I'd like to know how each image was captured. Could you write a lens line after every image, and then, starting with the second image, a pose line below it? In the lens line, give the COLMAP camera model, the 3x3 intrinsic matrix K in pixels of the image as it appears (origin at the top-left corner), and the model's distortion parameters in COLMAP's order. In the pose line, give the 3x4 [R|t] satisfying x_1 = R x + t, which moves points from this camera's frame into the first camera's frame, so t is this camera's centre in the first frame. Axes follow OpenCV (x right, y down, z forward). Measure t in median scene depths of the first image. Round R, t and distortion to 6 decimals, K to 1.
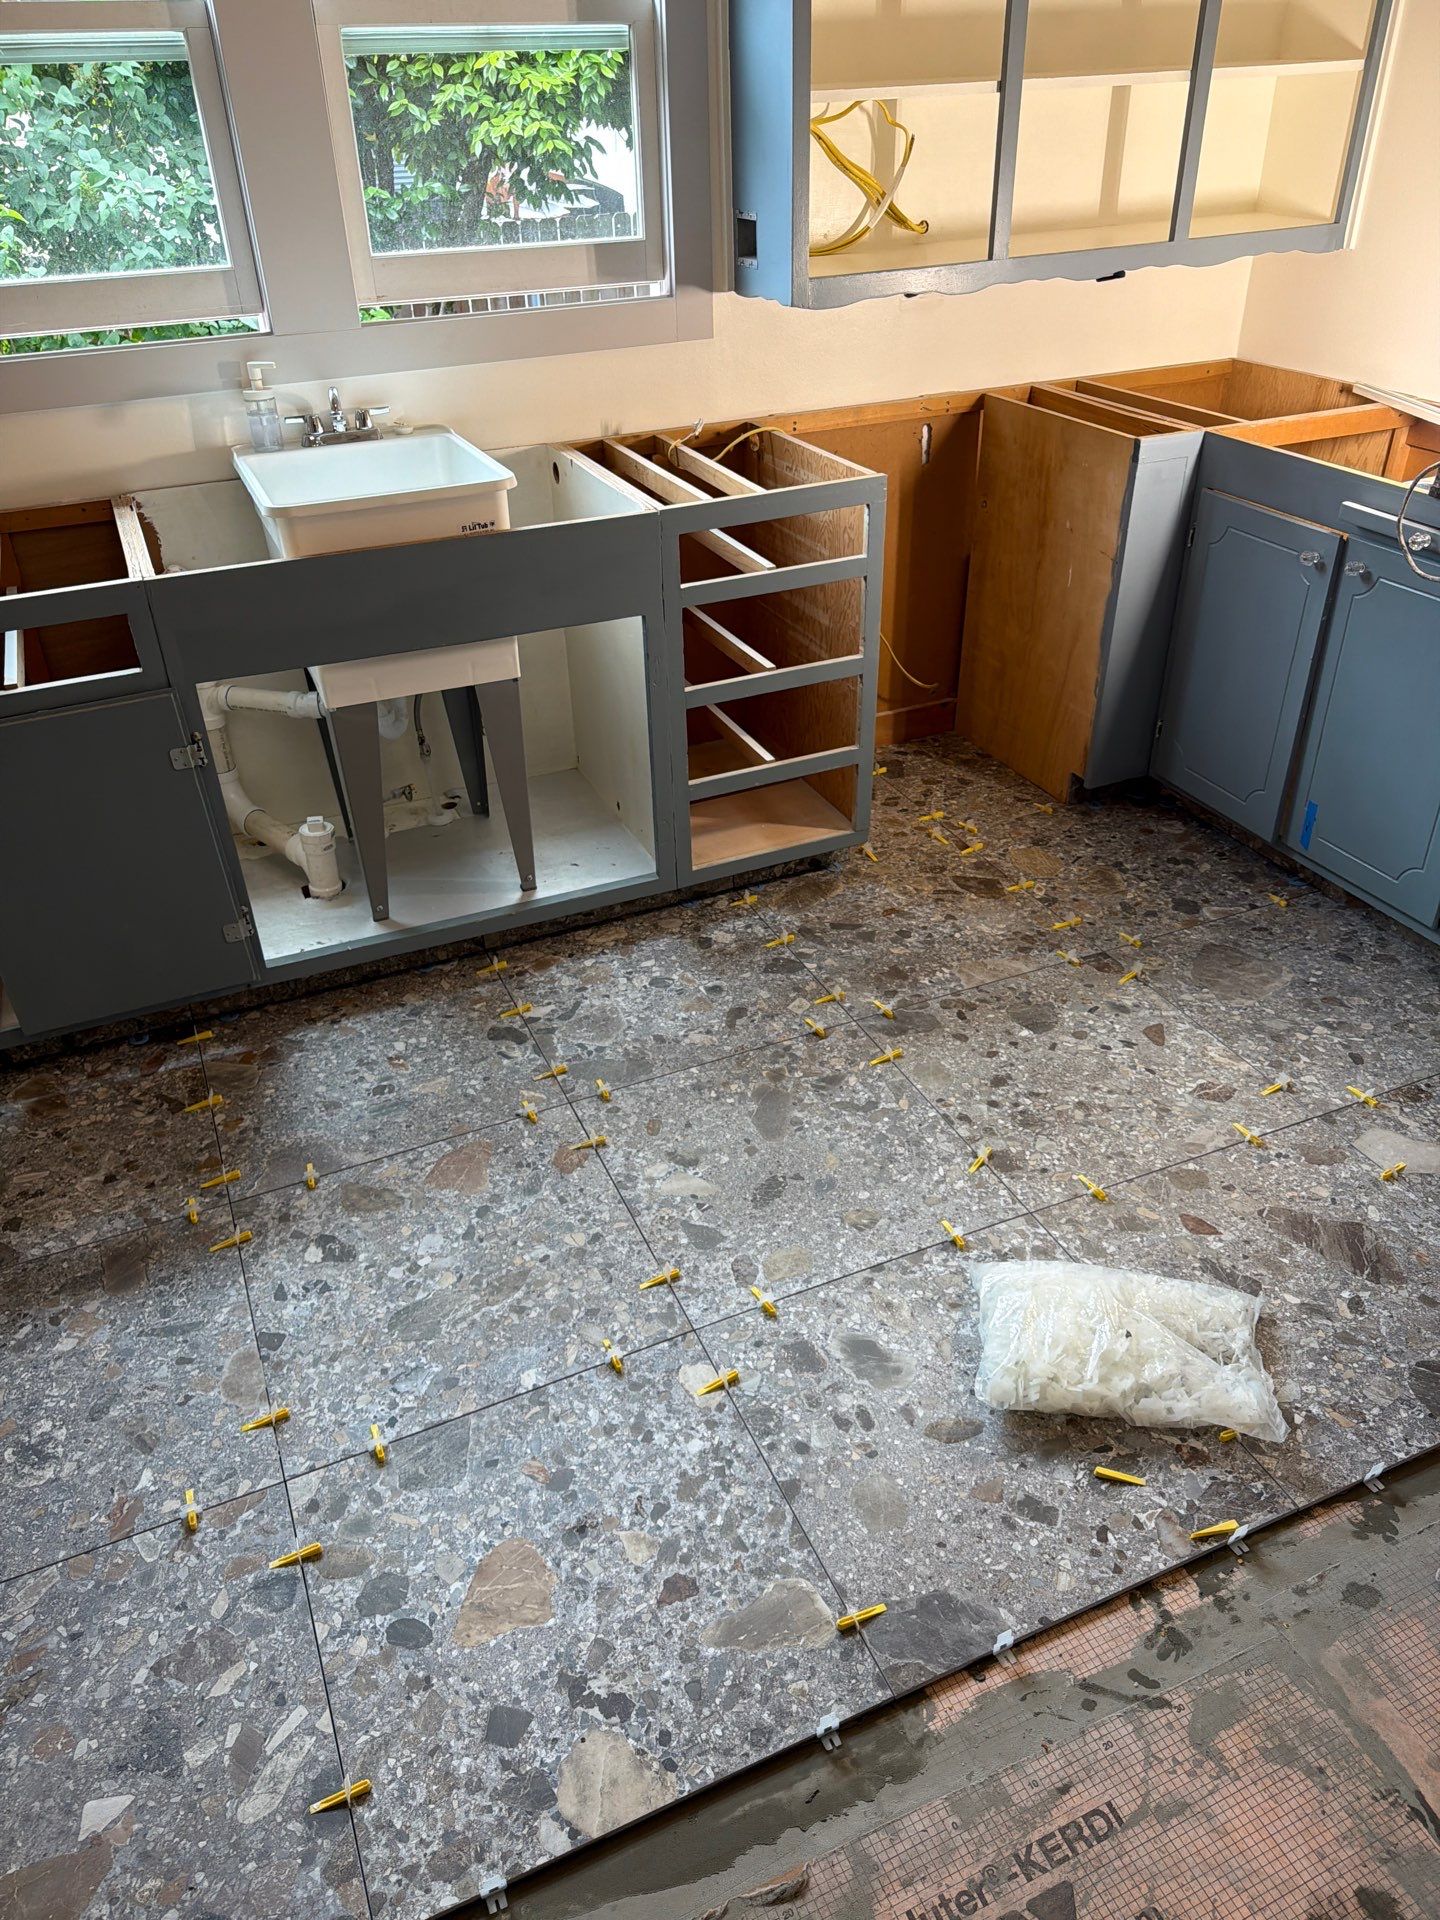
lens RADIAL K [[1350.0, 0, 718.5], [0, 1350.0, 963.7], [0, 0, 1]] dist [0.100854, -0.139831]
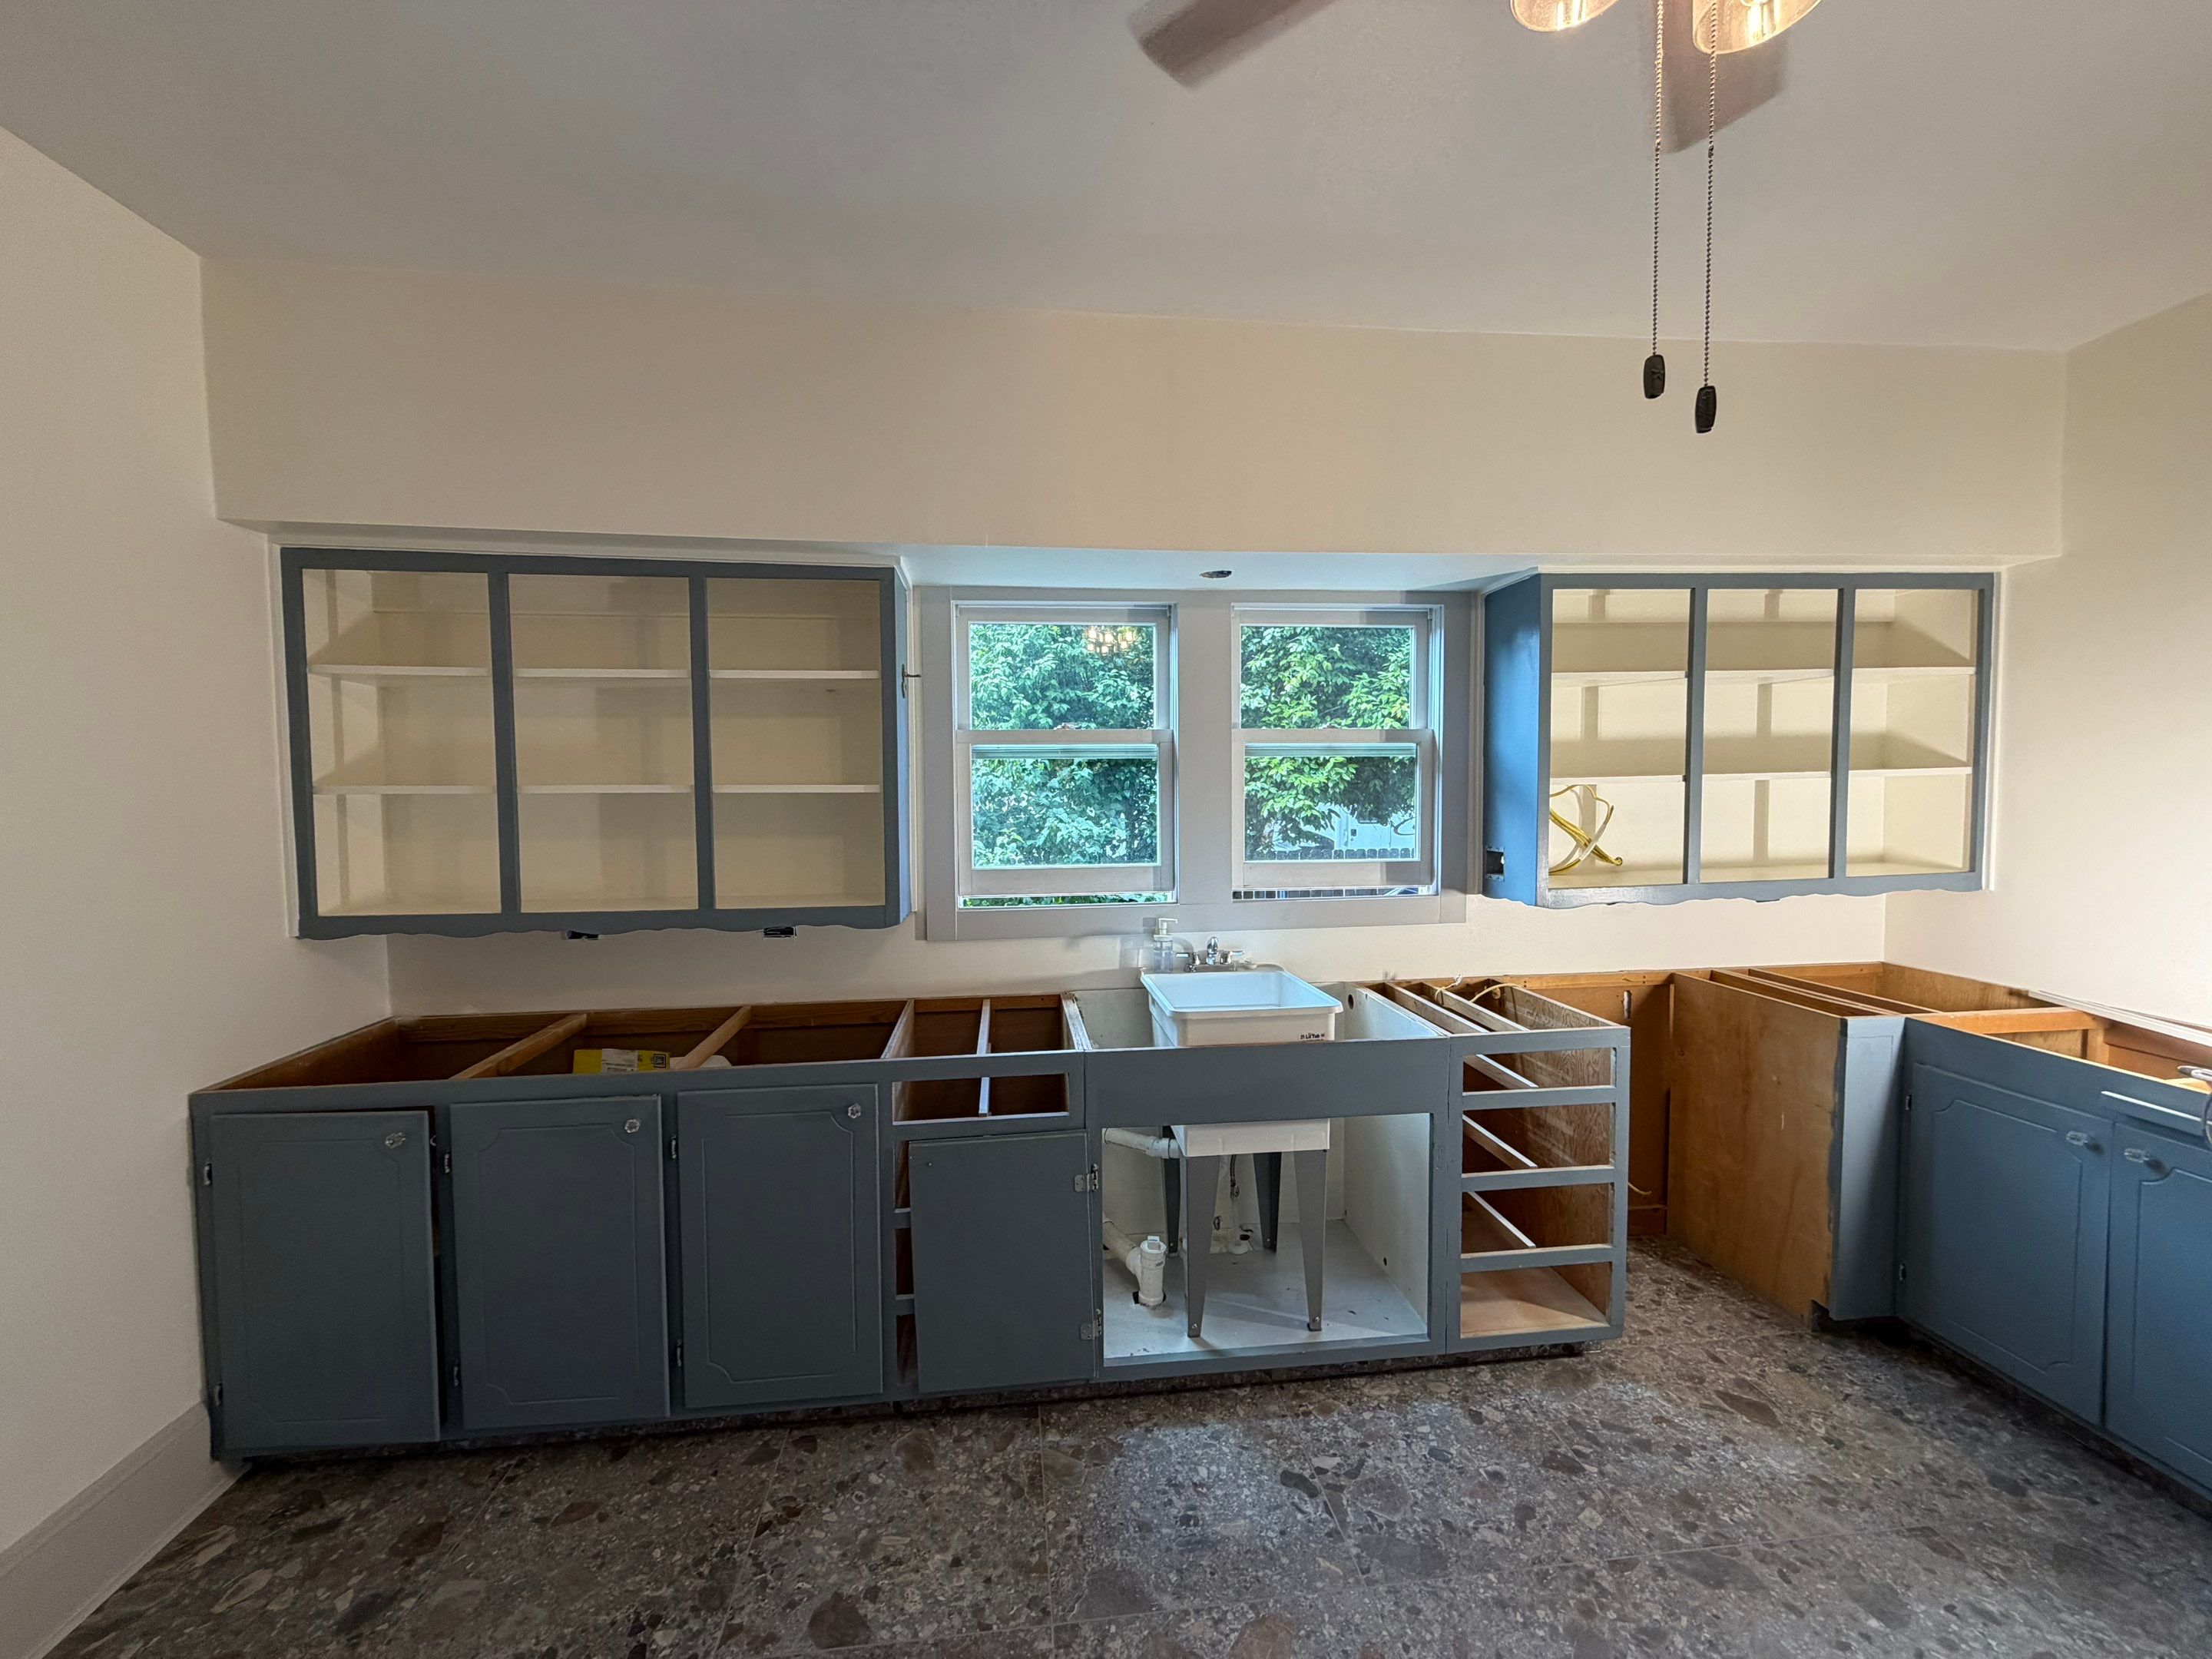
lens RADIAL K [[880.1, 0, 1097.2], [0, 880.1, 826.9], [0, 0, 1]] dist [0.000172, -0.000363]
pose [[0.953722, 0.029547, -0.299235, -0.112532], [-0.175485, 0.862799, -0.474112, -0.039127], [0.244171, 0.504682, 0.828056, 0.095542]]
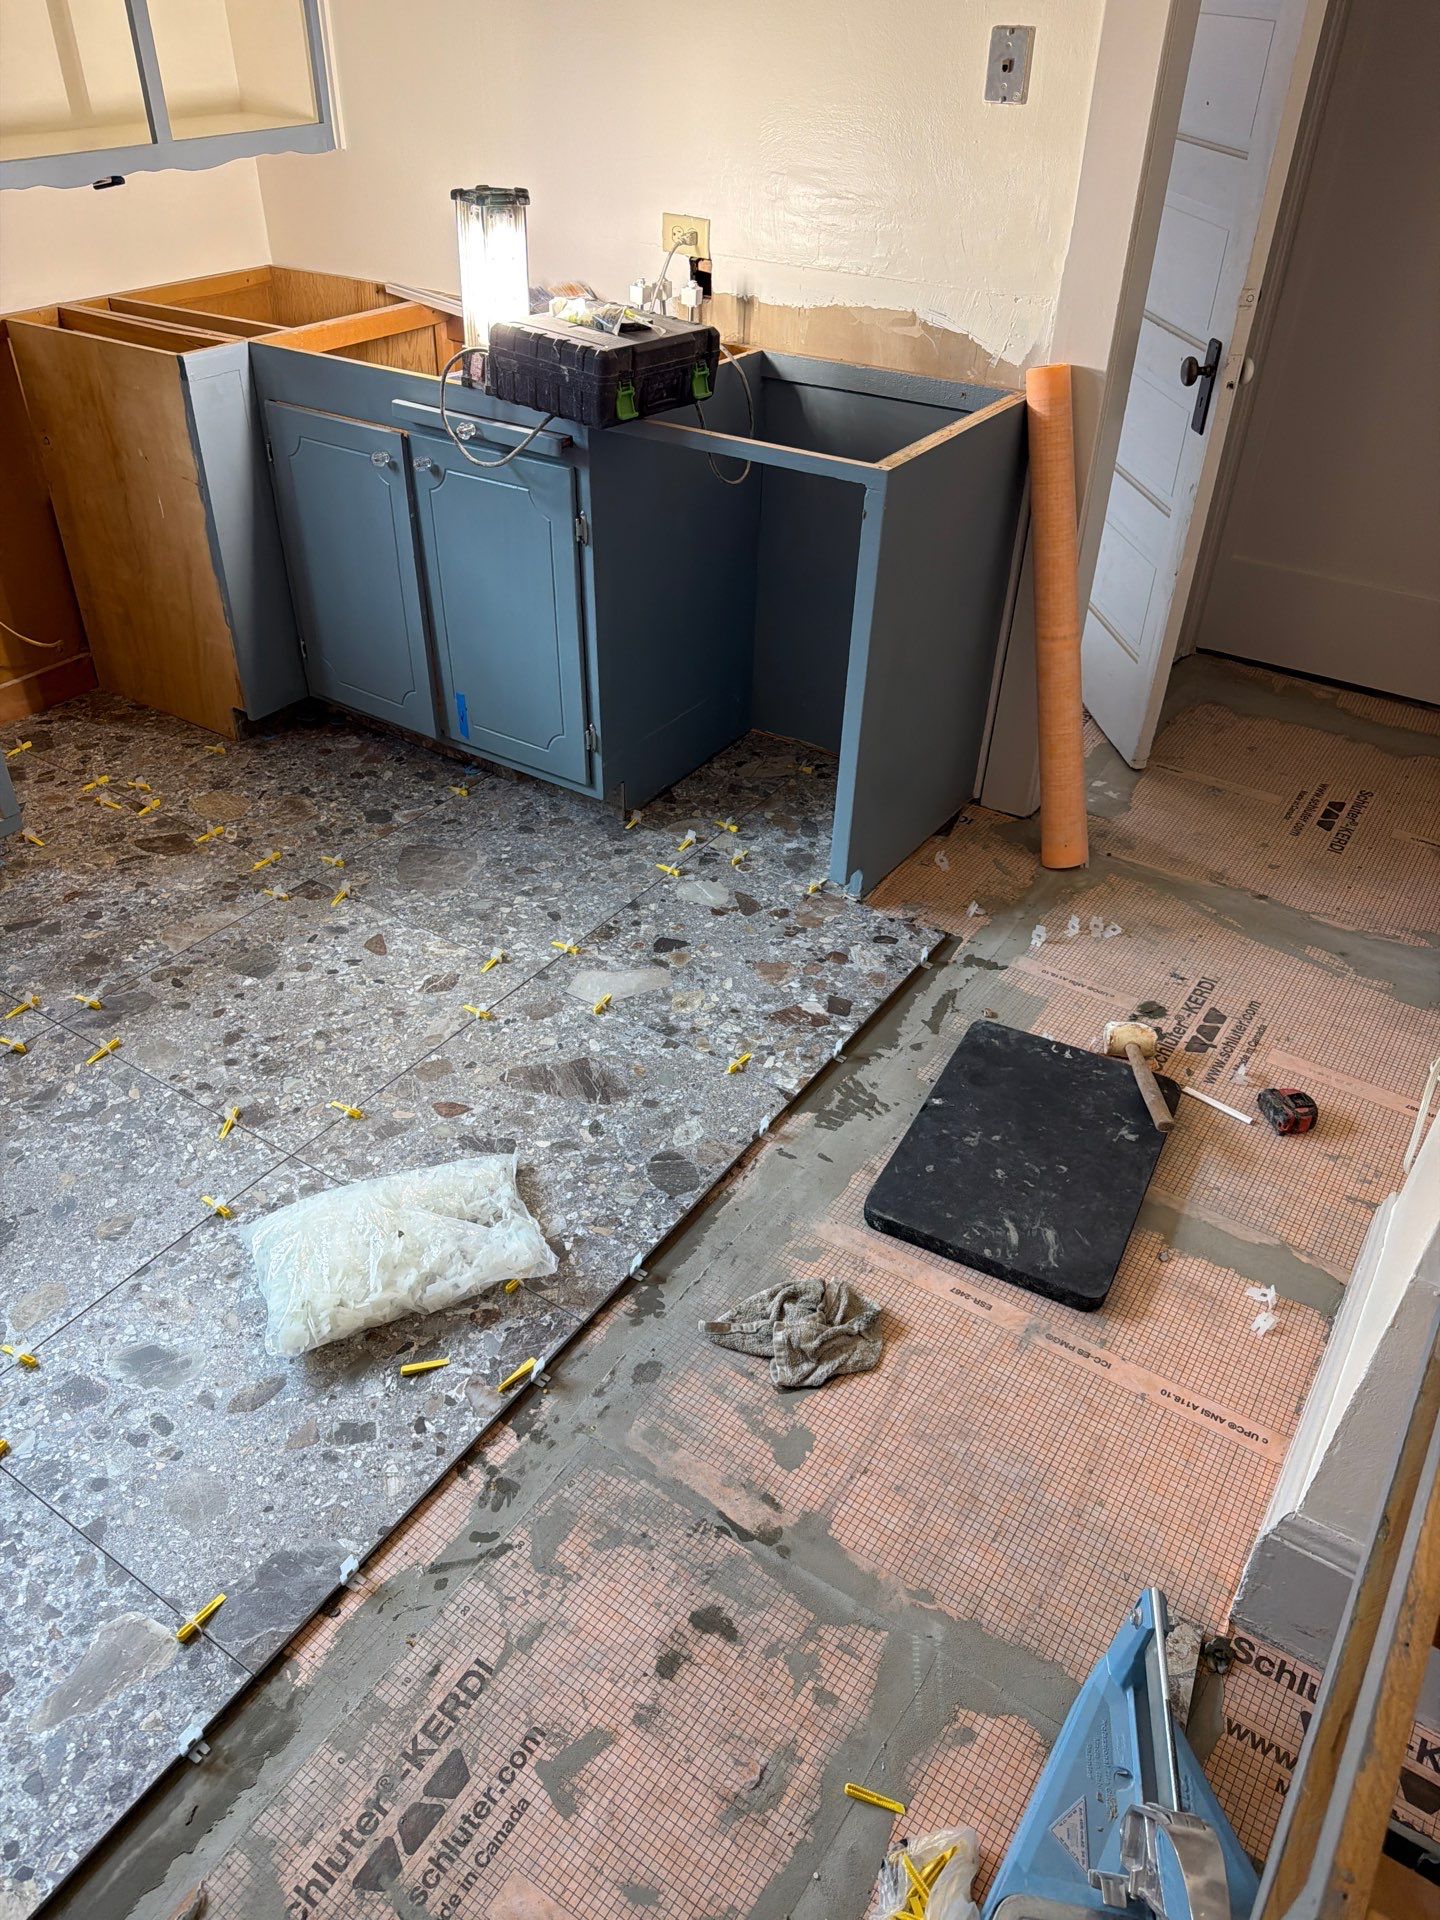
lens RADIAL K [[1356.9, 0, 714.0], [0, 1356.9, 964.6], [0, 0, 1]] dist [0.074333, -0.087838]
pose [[0.839236, -0.287927, 0.461281, 0.055871], [0.263093, 0.957410, 0.118945, 0.010388], [-0.475883, 0.021537, 0.879245, -0.017738]]
